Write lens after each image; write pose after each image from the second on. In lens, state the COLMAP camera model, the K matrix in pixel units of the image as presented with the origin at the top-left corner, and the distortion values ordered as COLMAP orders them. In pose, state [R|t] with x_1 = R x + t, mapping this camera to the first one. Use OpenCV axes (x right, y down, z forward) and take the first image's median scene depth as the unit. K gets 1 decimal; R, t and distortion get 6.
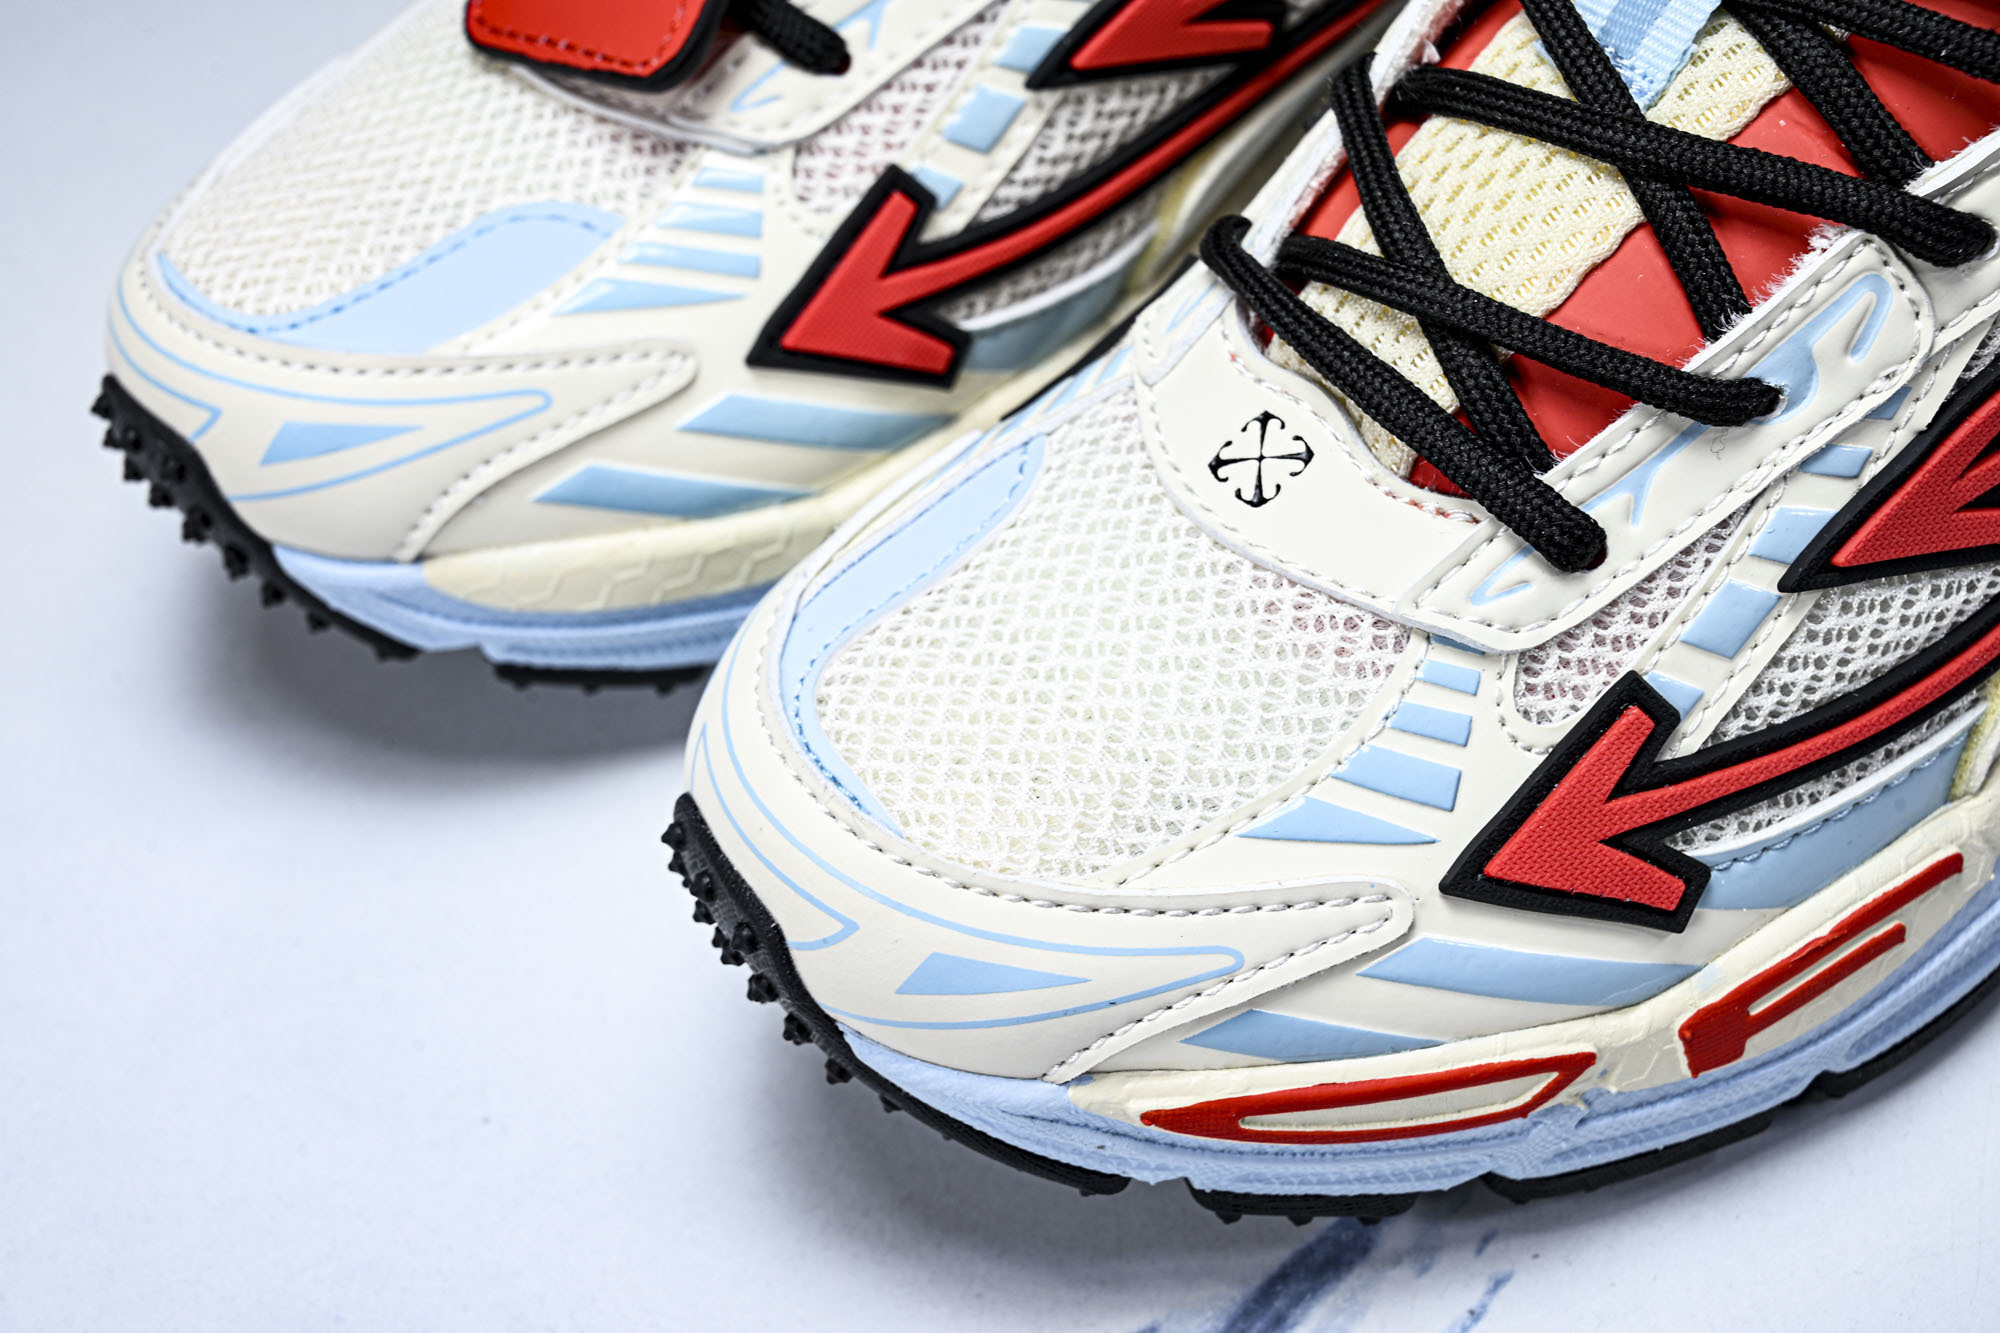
lens RADIAL K [[3809.6, 0, 1000.0], [0, 3809.6, 666.5], [0, 0, 1]] dist [0.006030, -0.175414]
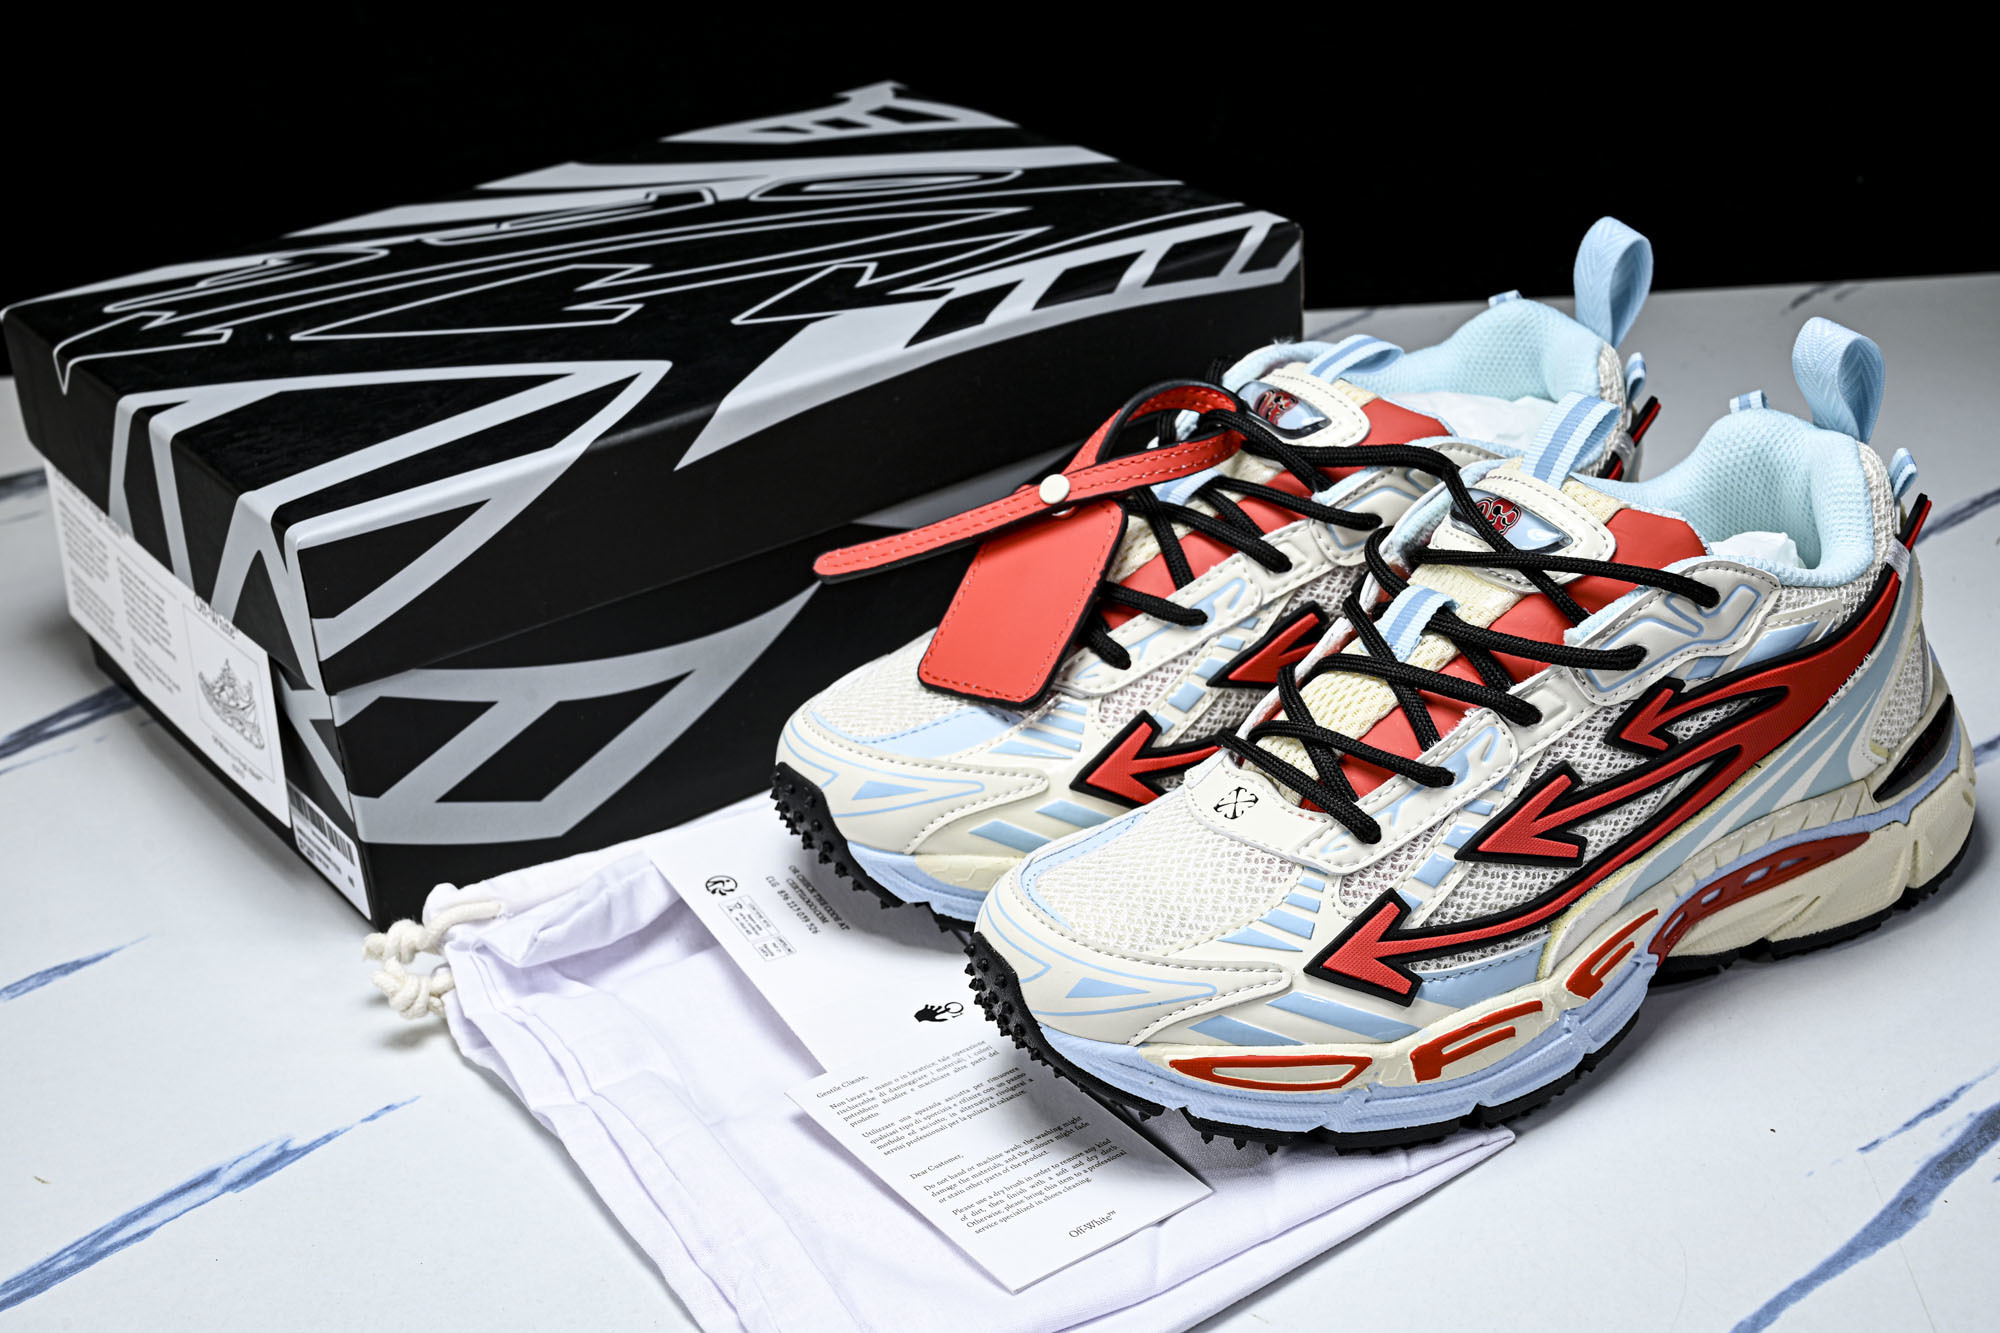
lens RADIAL K [[2932.2, 0, 1000.0], [0, 2932.2, 666.5], [0, 0, 1]] dist [-0.005256, 0.059781]
pose [[0.996857, 0.059665, -0.052111, 0.013684], [-0.073964, 0.936586, -0.342542, 0.503561], [0.028368, 0.345320, 0.938056, -0.727757]]
